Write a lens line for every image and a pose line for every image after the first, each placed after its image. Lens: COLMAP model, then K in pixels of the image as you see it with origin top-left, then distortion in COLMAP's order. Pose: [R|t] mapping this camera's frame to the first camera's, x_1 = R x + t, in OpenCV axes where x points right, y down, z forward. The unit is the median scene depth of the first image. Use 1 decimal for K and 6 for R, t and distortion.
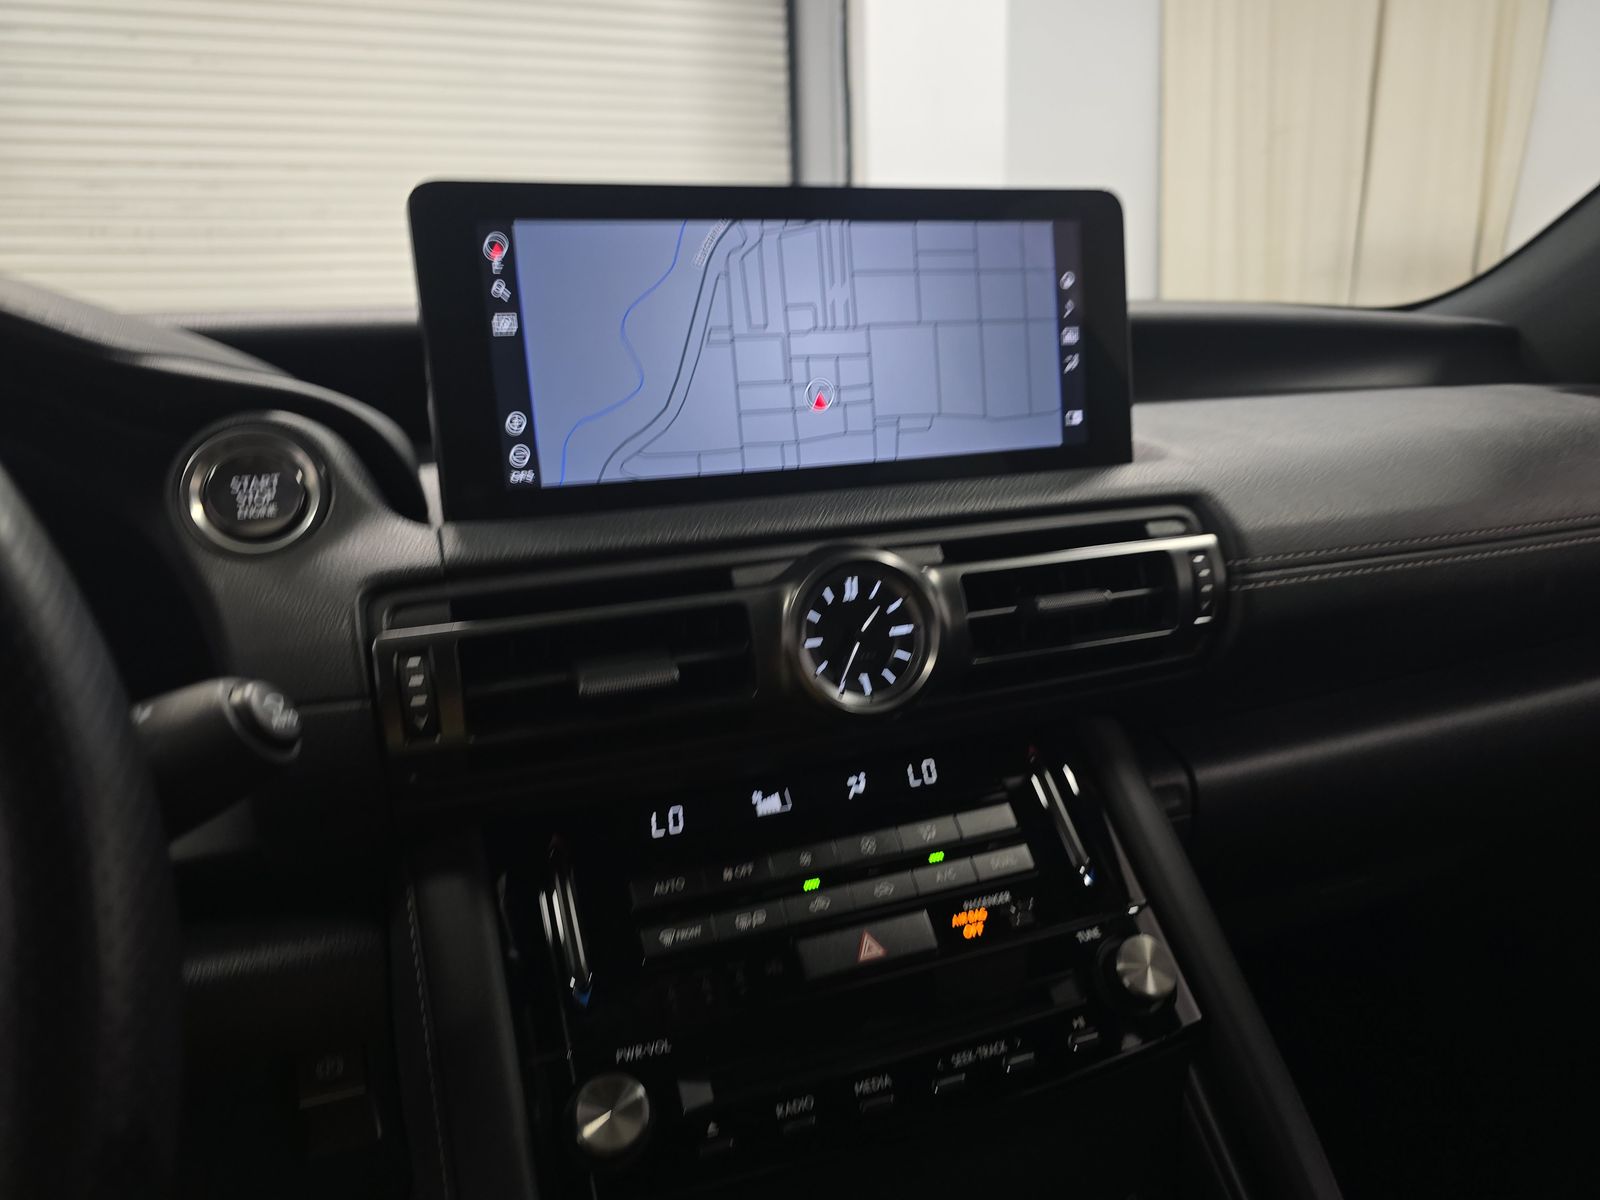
lens RADIAL K [[1092.6, 0, 801.4], [0, 1092.6, 549.4], [0, 0, 1]] dist [-0.000745, -0.002123]
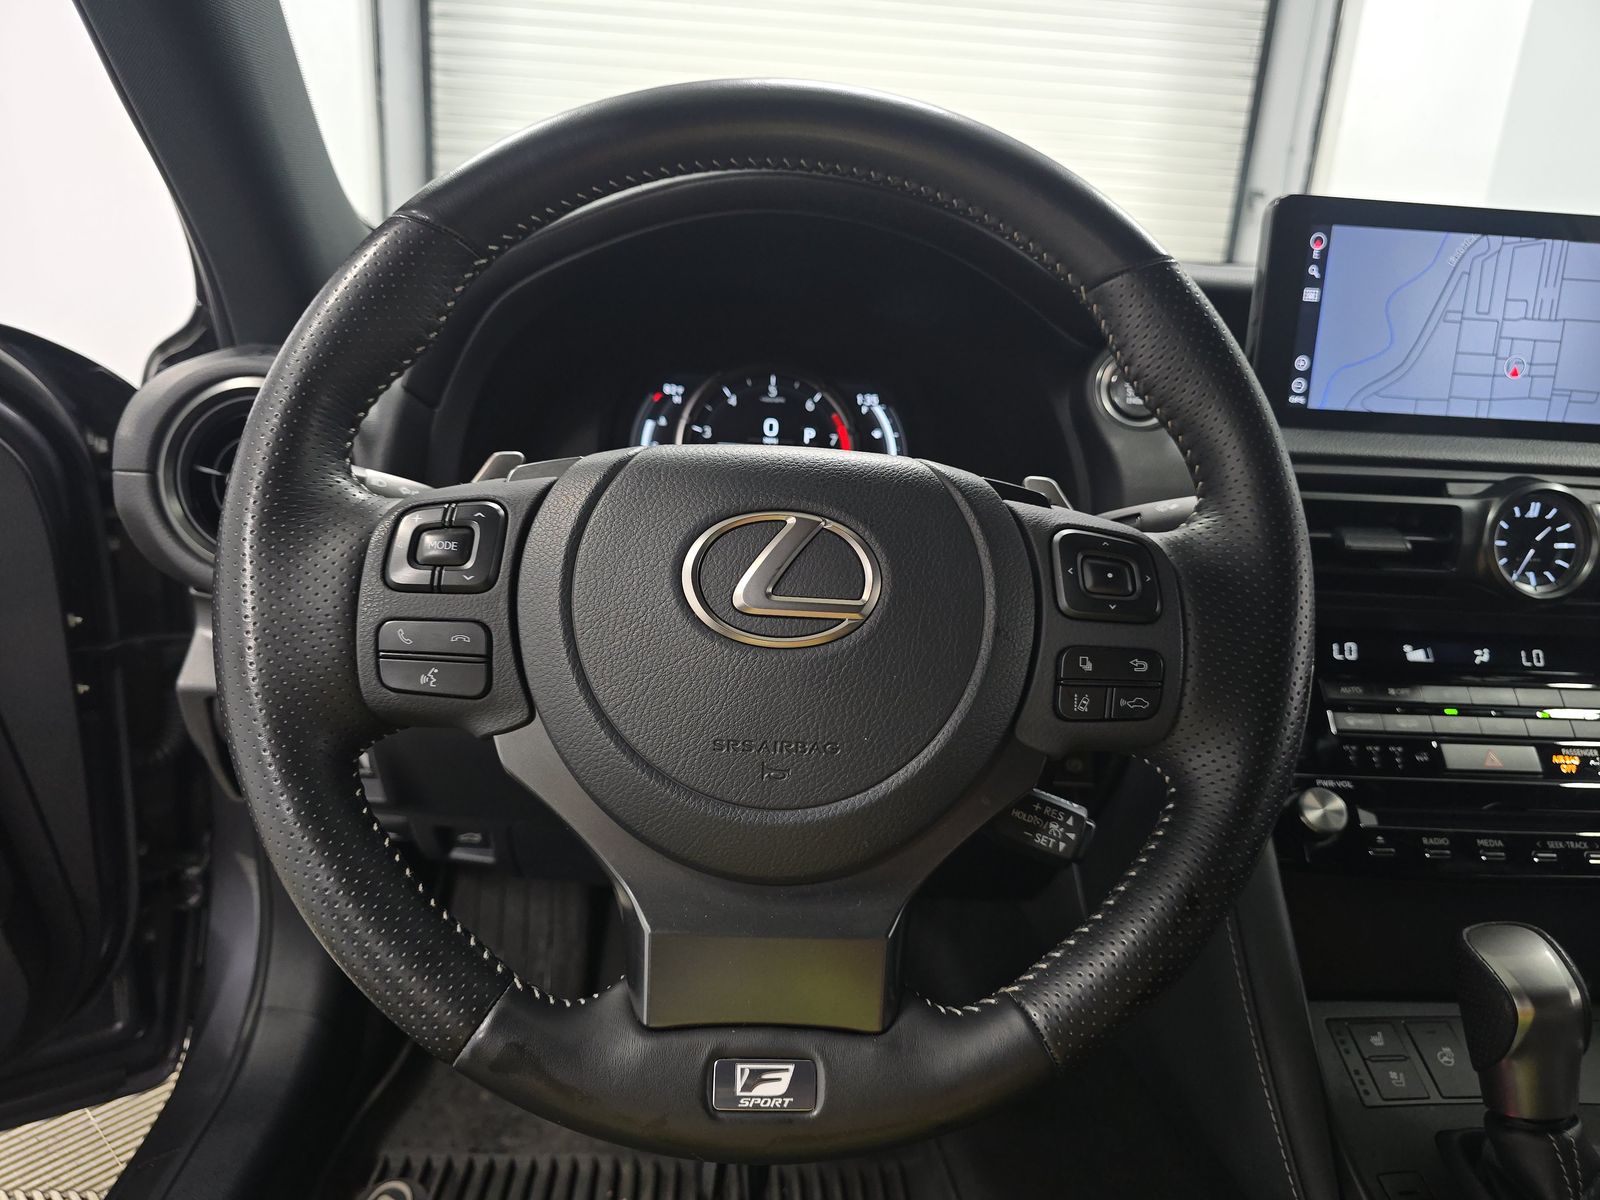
lens RADIAL K [[1149.6, 0, 799.2], [0, 1149.6, 567.4], [0, 0, 1]] dist [-0.006611, -0.006469]
pose [[0.946931, 0.170856, -0.272268, -0.430243], [-0.147245, 0.983504, 0.105070, 0.091496], [0.285728, -0.059405, 0.956468, -0.677601]]
